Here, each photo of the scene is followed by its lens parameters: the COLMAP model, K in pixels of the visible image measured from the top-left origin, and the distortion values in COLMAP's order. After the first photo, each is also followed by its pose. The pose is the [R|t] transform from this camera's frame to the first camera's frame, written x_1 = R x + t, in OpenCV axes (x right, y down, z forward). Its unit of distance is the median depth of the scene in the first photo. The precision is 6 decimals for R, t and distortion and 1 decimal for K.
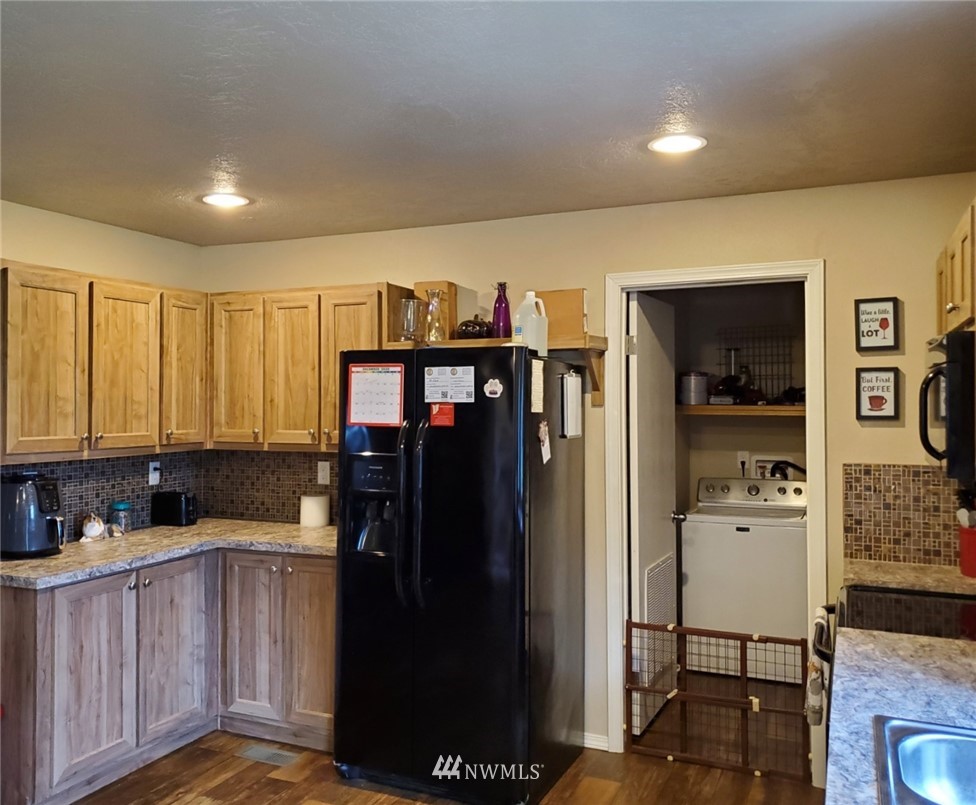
lens RADIAL K [[865.6, 0, 432.6], [0, 865.6, 400.0], [0, 0, 1]] dist [0.132751, -0.275204]
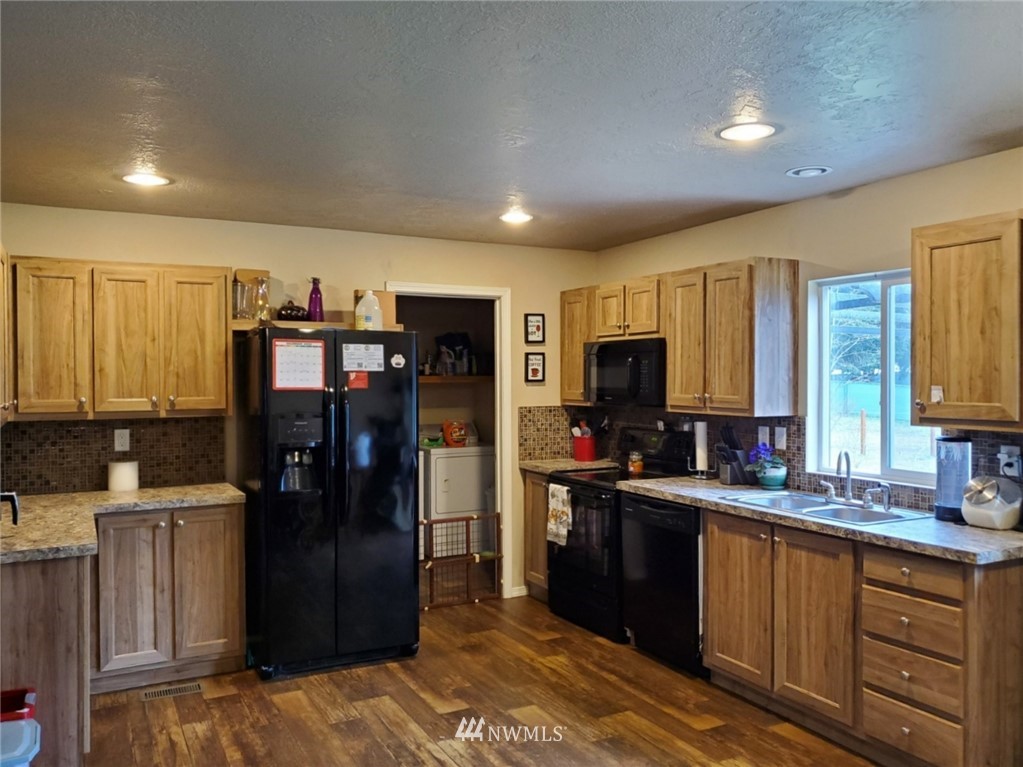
lens RADIAL K [[814.5, 0, 511.5], [0, 814.5, 383.5], [0, 0, 1]] dist [0.013632, -0.008471]
pose [[0.593123, -0.008055, 0.805072, -0.738100], [0.001506, 0.999959, 0.008896, 0.009787], [-0.805110, -0.004063, 0.593111, 0.050299]]
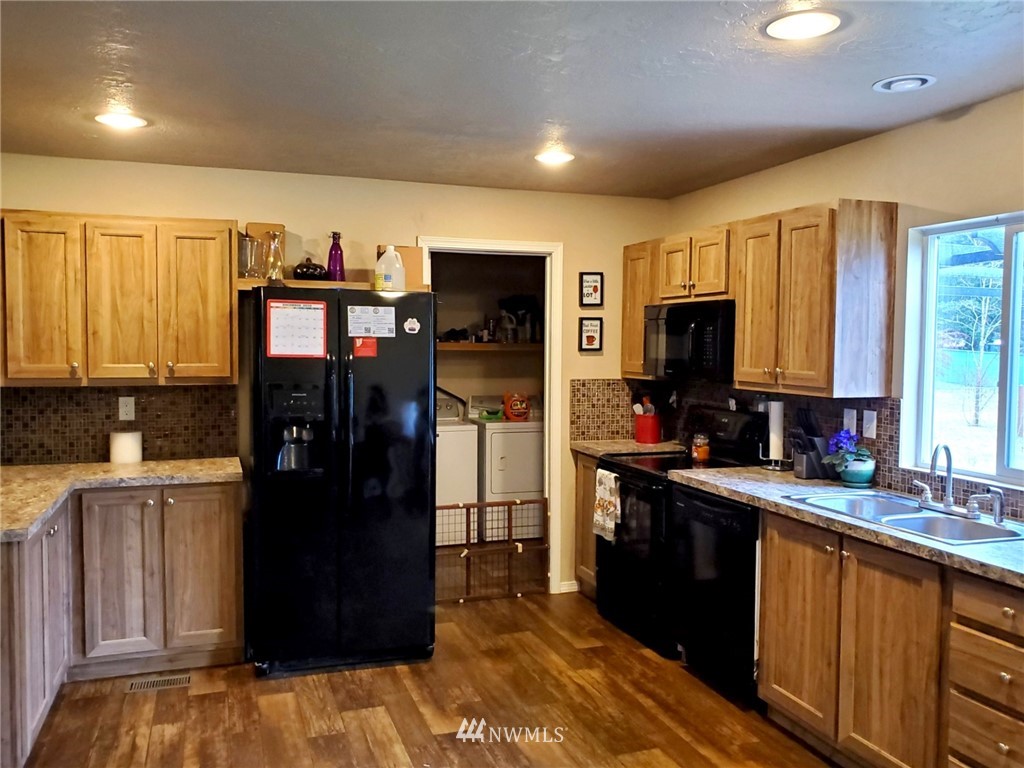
lens RADIAL K [[837.9, 0, 506.0], [0, 837.9, 381.7], [0, 0, 1]] dist [0.001469, 0.010234]
pose [[0.706366, -0.026677, 0.707344, -0.566213], [-0.008805, 0.998881, 0.046465, 0.008105], [-0.707792, -0.039049, 0.705341, 0.046947]]
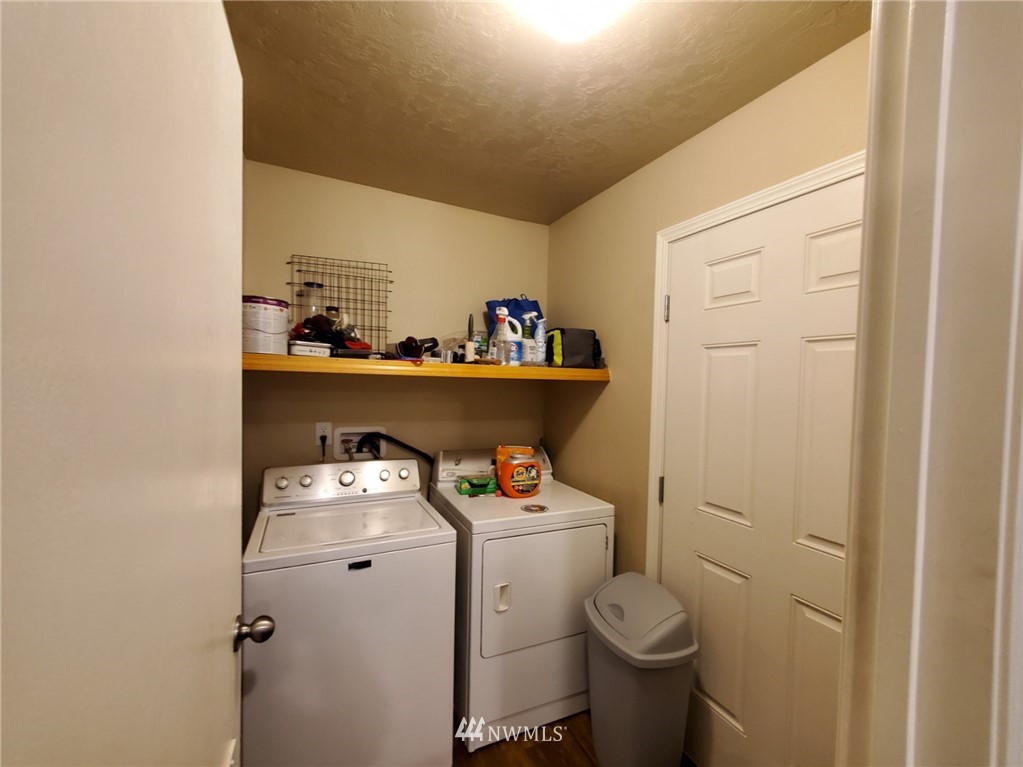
lens RADIAL K [[416.4, 0, 508.4], [0, 416.4, 389.8], [0, 0, 1]] dist [0.001440, 0.000048]
pose [[0.616306, -0.002702, 0.787502, 0.240012], [-0.026689, 0.999348, 0.024317, 0.024193], [-0.787055, -0.036004, 0.615832, 0.927456]]
